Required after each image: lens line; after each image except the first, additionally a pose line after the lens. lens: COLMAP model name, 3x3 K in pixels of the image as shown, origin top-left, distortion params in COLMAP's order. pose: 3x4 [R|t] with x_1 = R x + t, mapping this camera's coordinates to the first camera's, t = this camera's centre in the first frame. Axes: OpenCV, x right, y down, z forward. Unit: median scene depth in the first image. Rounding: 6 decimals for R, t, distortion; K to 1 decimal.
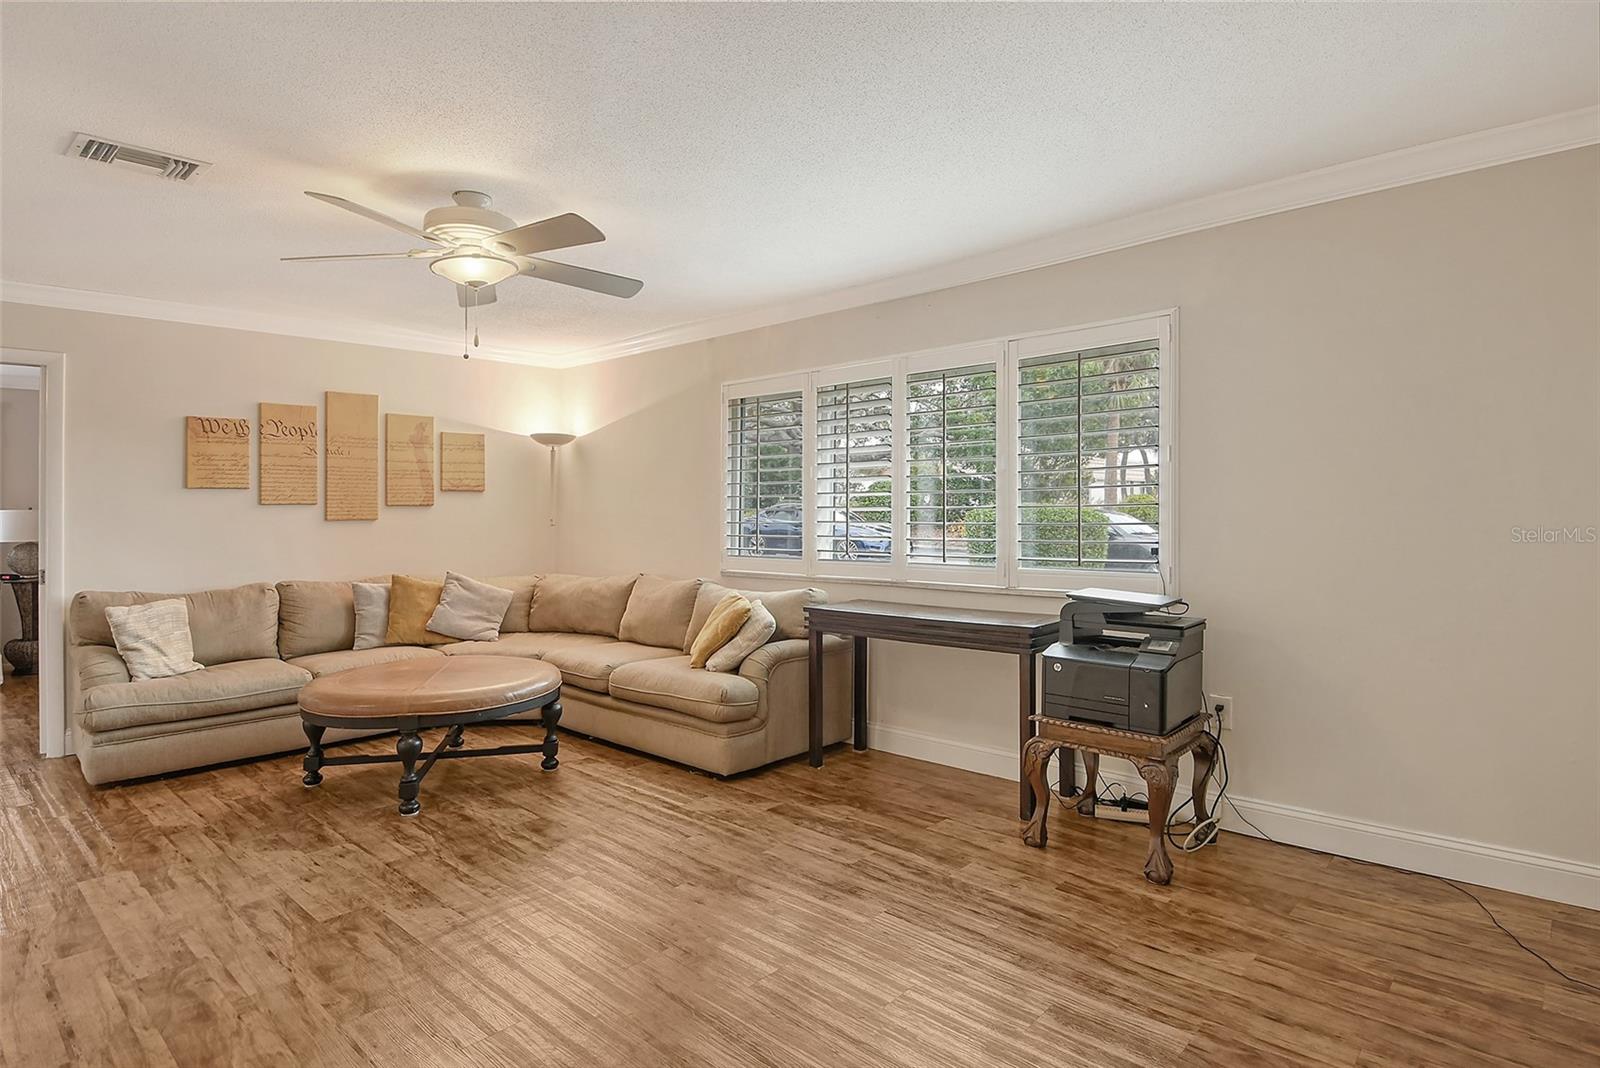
lens RADIAL K [[840.5, 0, 805.9], [0, 840.5, 522.4], [0, 0, 1]] dist [0.004775, -0.011007]
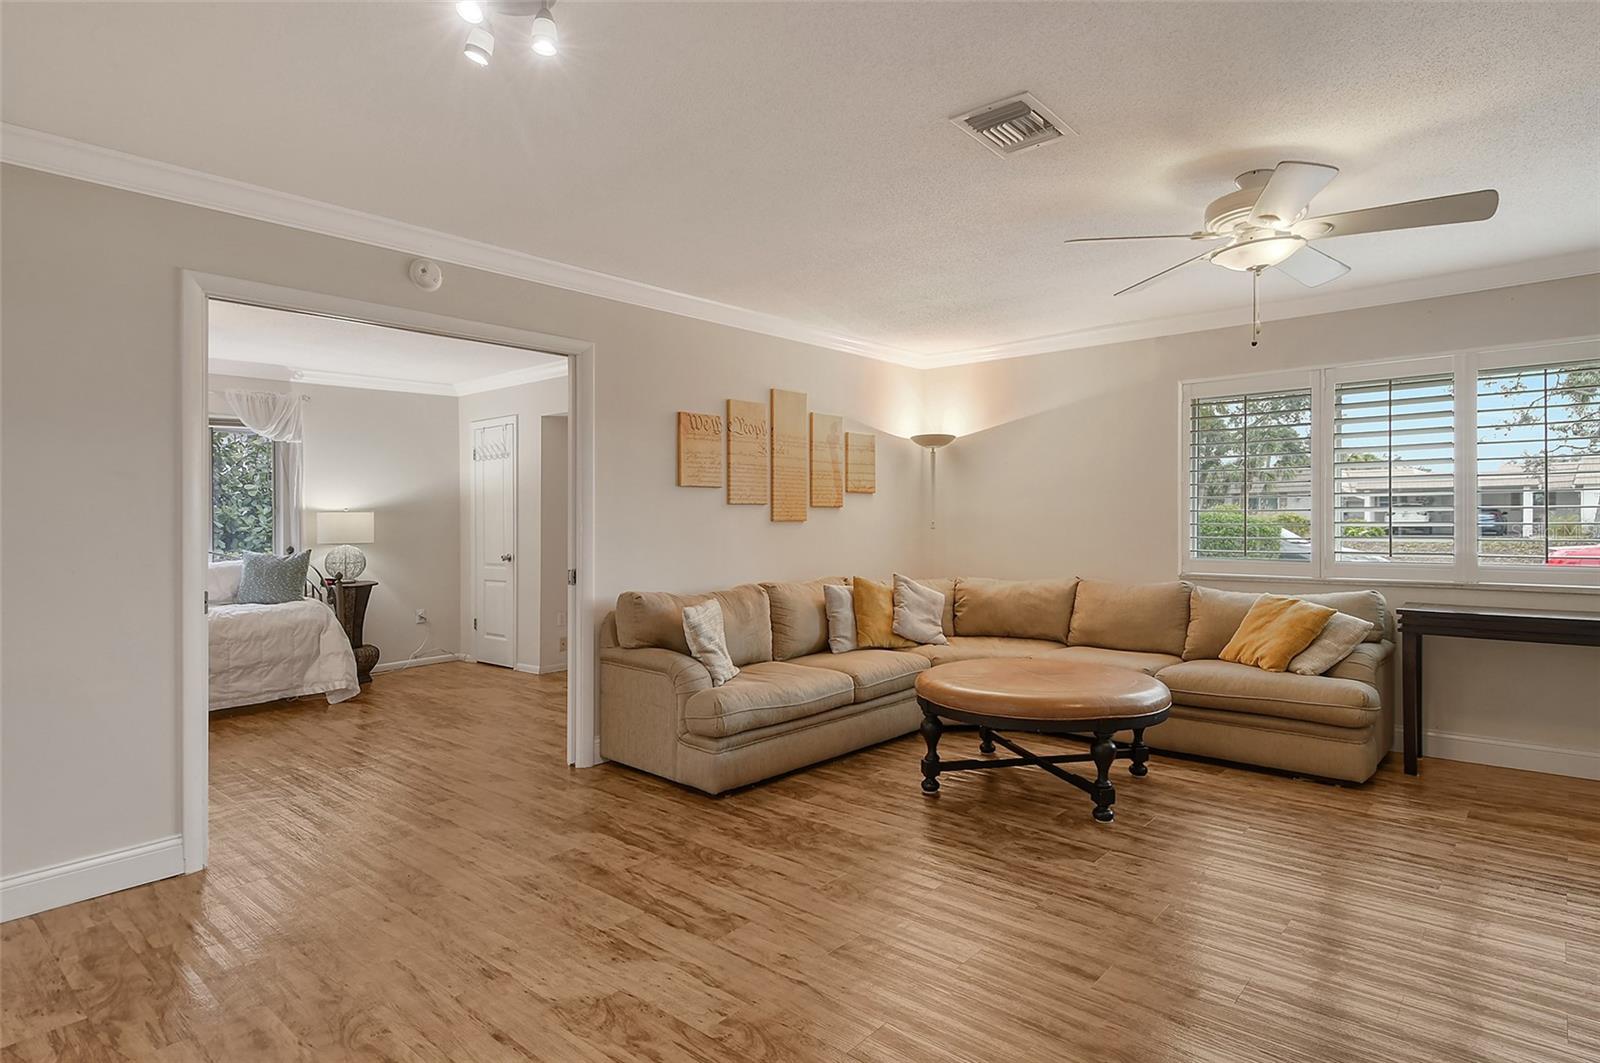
lens RADIAL K [[840.5, 0, 806.3], [0, 840.5, 533.1], [0, 0, 1]] dist [0.004775, -0.011007]
pose [[0.999951, 0.003661, 0.009229, -0.583140], [-0.003659, 0.999993, -0.000327, 0.012972], [-0.009230, 0.000293, 0.999957, 0.029155]]
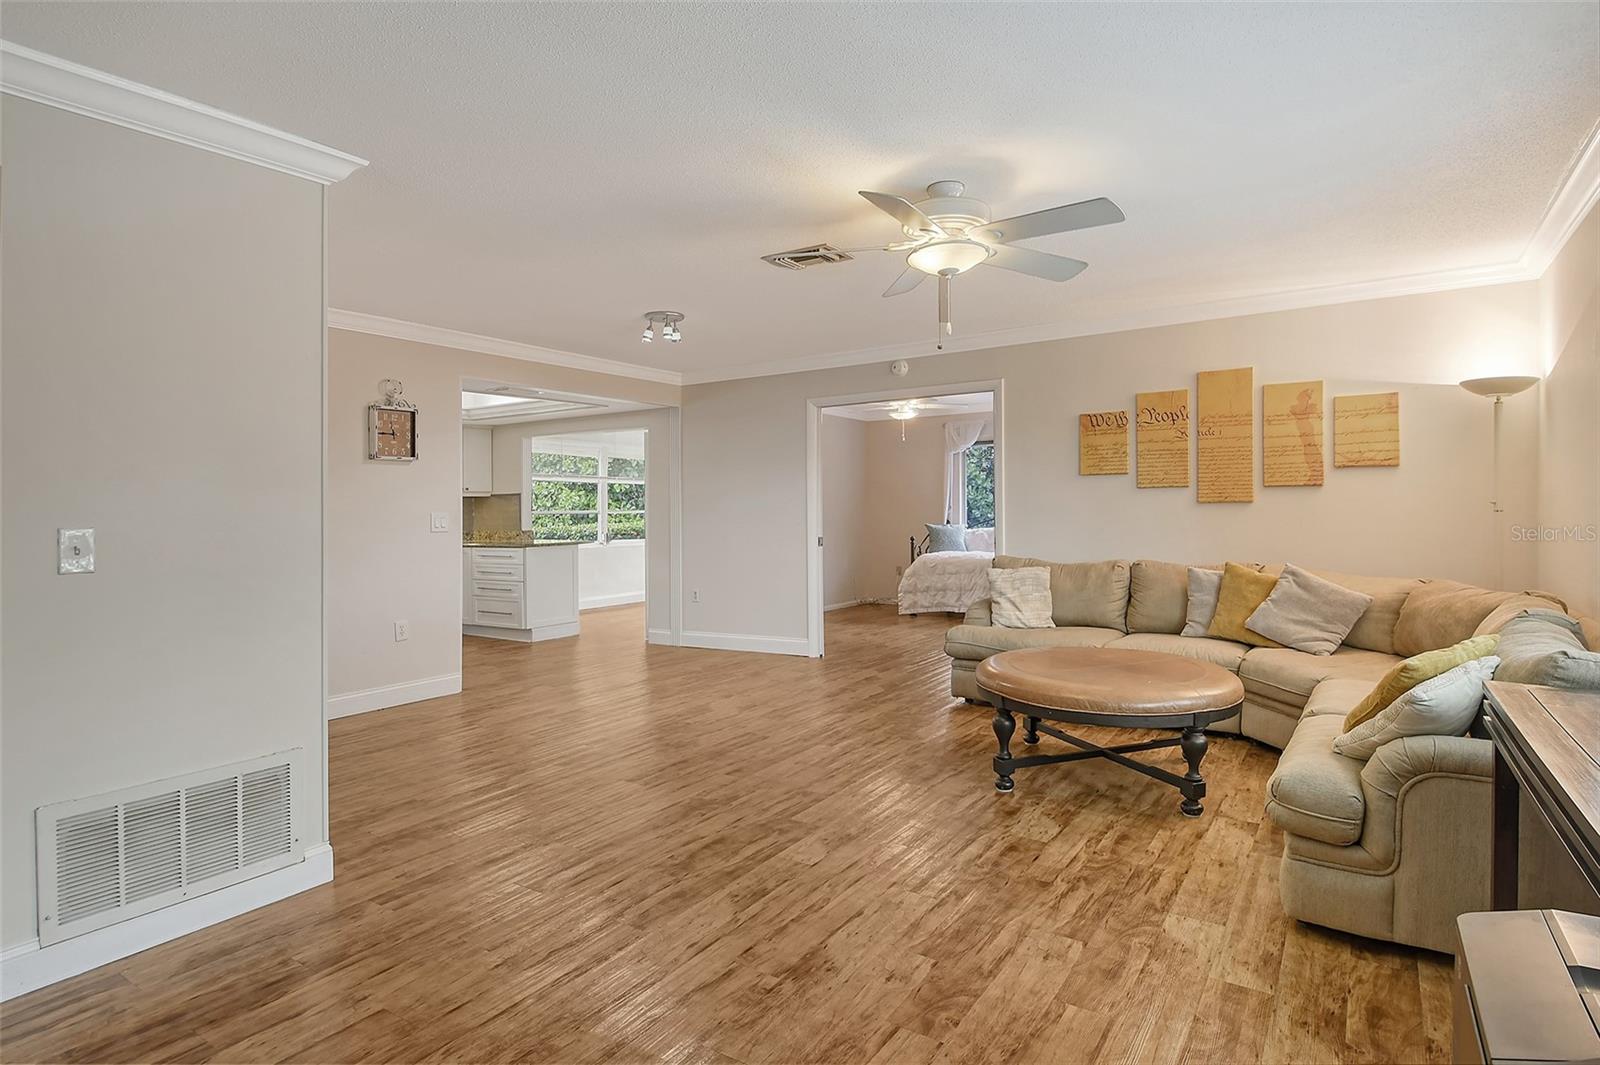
lens RADIAL K [[840.5, 0, 834.0], [0, 840.5, 499.7], [0, 0, 1]] dist [0.004775, -0.011007]
pose [[0.176620, -0.000969, -0.984279, 0.356043], [-0.003627, 0.999992, -0.001635, -0.003260], [0.984272, 0.003859, 0.176615, 0.436055]]
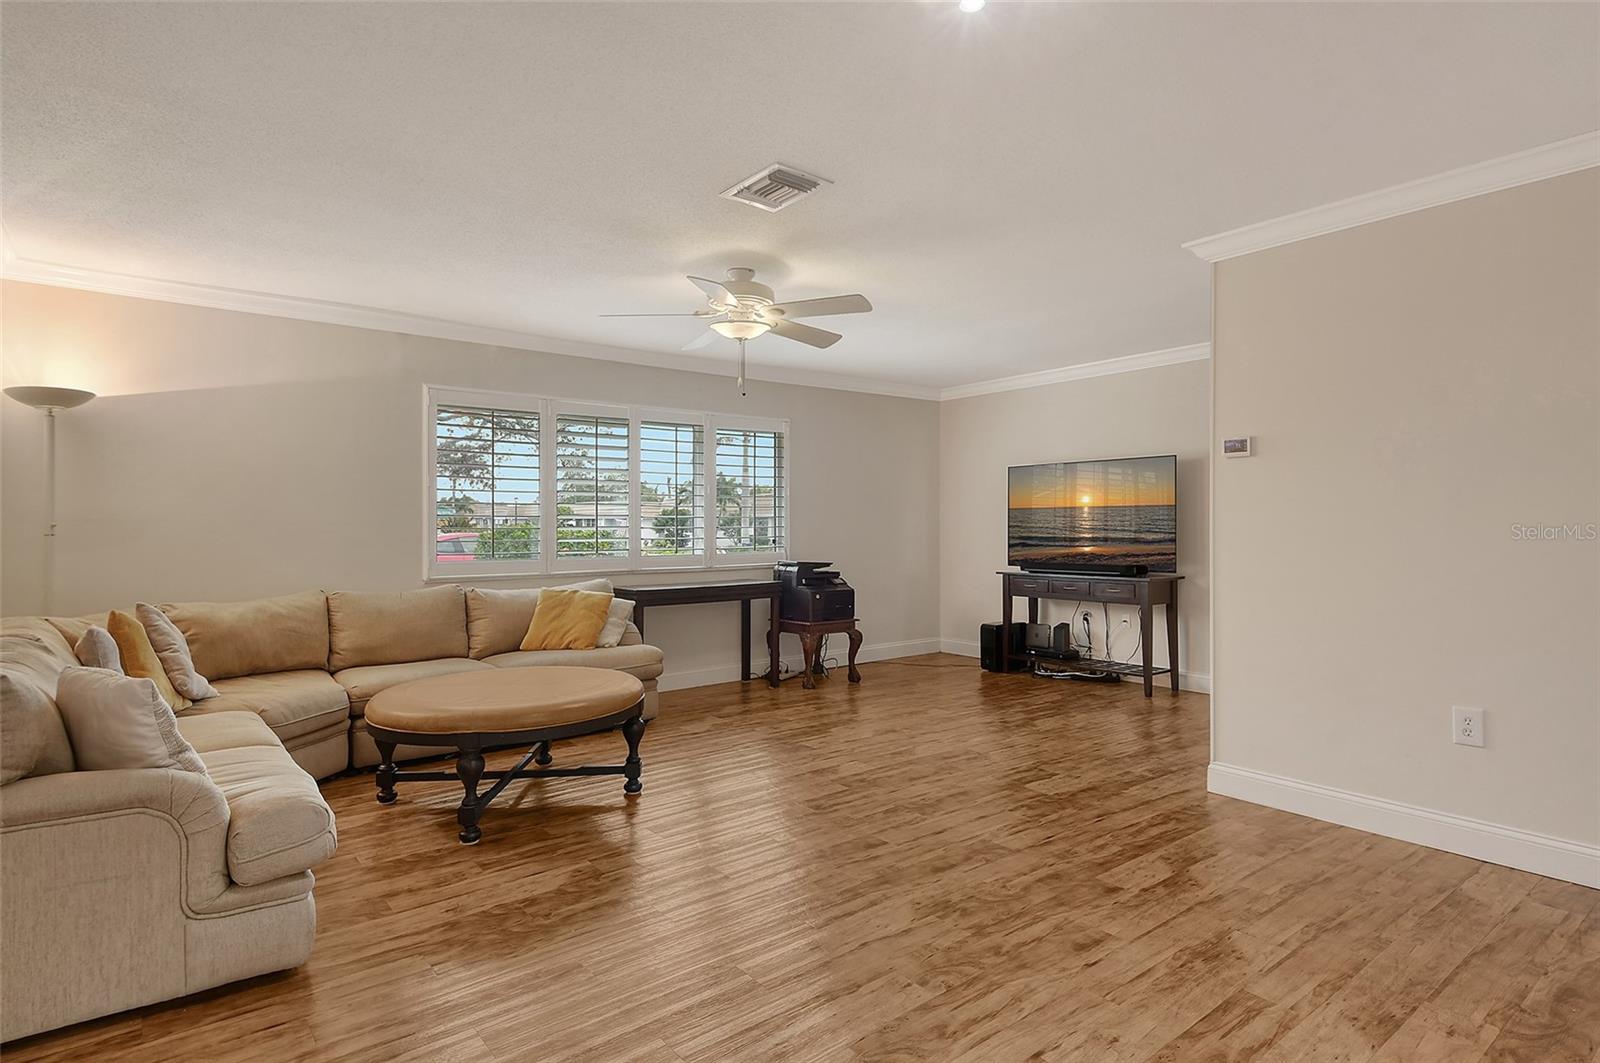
lens RADIAL K [[840.5, 0, 809.1], [0, 840.5, 534.7], [0, 0, 1]] dist [0.004775, -0.011007]
pose [[0.167354, -0.000432, 0.985897, -1.055389], [0.020016, 0.999795, -0.002959, 0.019434], [-0.985694, 0.020229, 0.167328, 0.423734]]
